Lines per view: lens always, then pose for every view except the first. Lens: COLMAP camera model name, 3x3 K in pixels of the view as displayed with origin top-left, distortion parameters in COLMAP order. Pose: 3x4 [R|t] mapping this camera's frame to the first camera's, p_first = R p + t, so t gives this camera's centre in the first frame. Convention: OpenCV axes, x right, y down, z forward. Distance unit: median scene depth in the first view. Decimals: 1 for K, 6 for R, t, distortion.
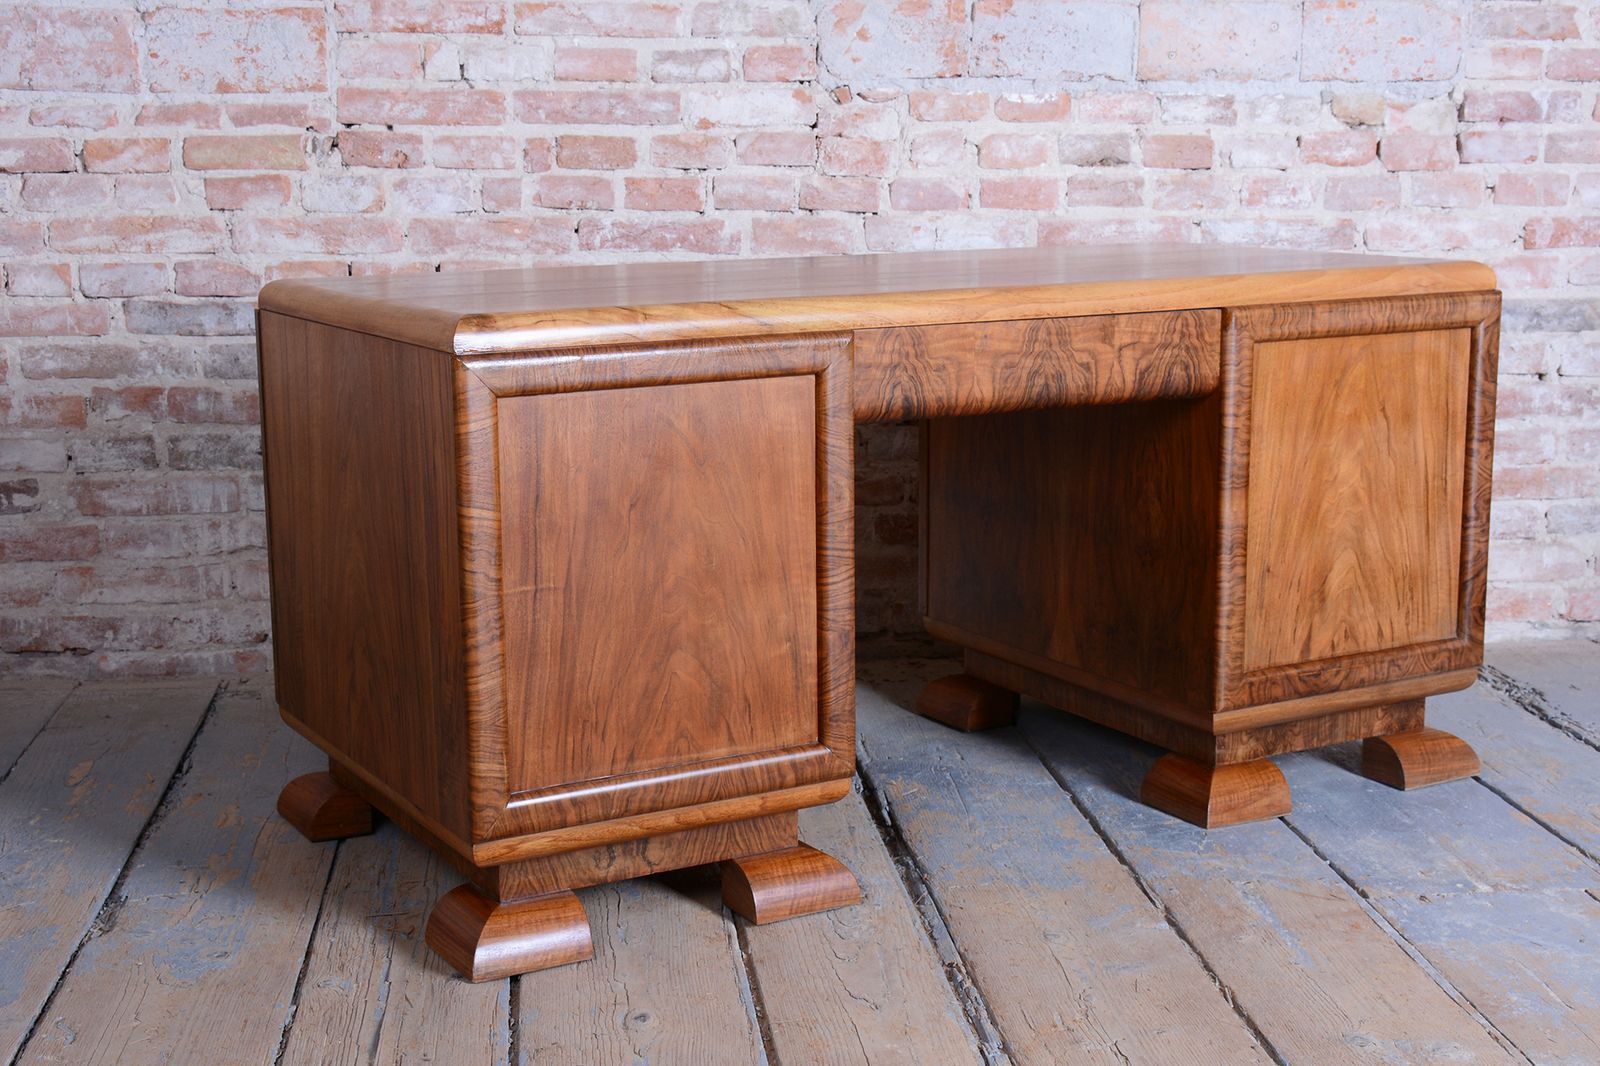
lens RADIAL K [[2300.6, 0, 746.3], [0, 2300.6, 544.4], [0, 0, 1]] dist [0.044274, 0.000000]
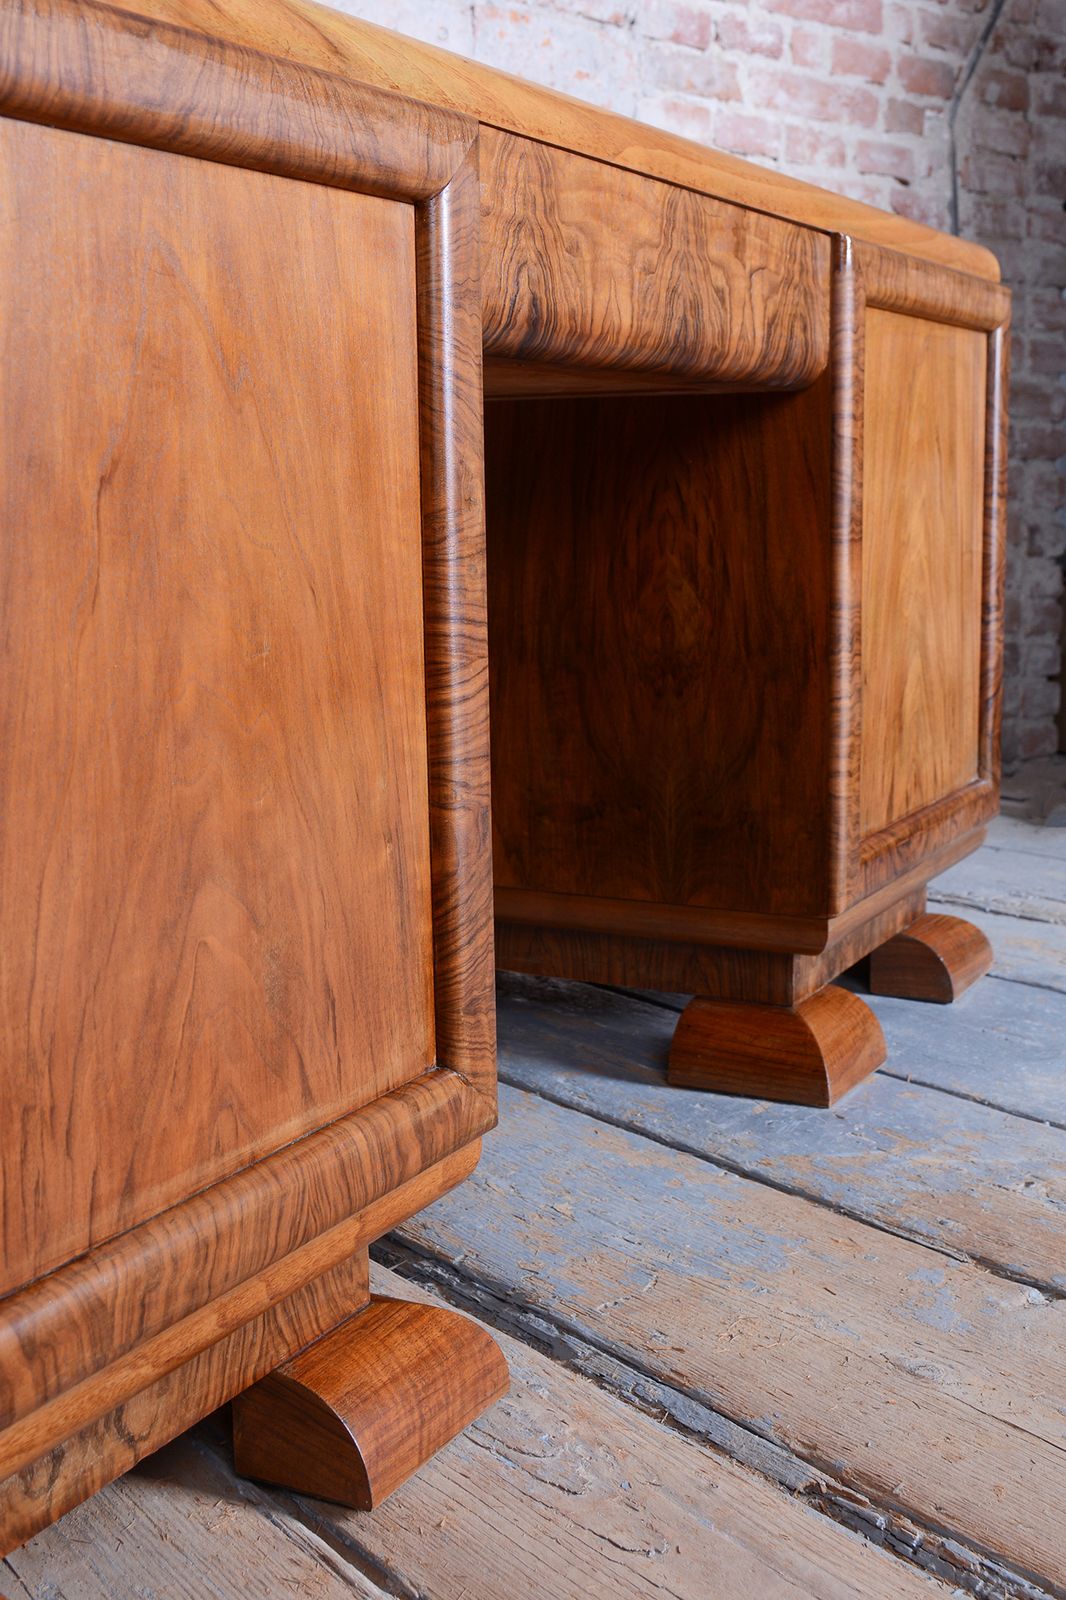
lens RADIAL K [[1931.8, 0, 538.7], [0, 1931.8, 804.8], [0, 0, 1]] dist [-0.047855, 0.000000]
pose [[0.838209, -0.093343, 0.537302, -0.130136], [0.107464, 0.994196, 0.005070, 0.031685], [-0.534656, 0.053491, 0.843375, 0.592893]]
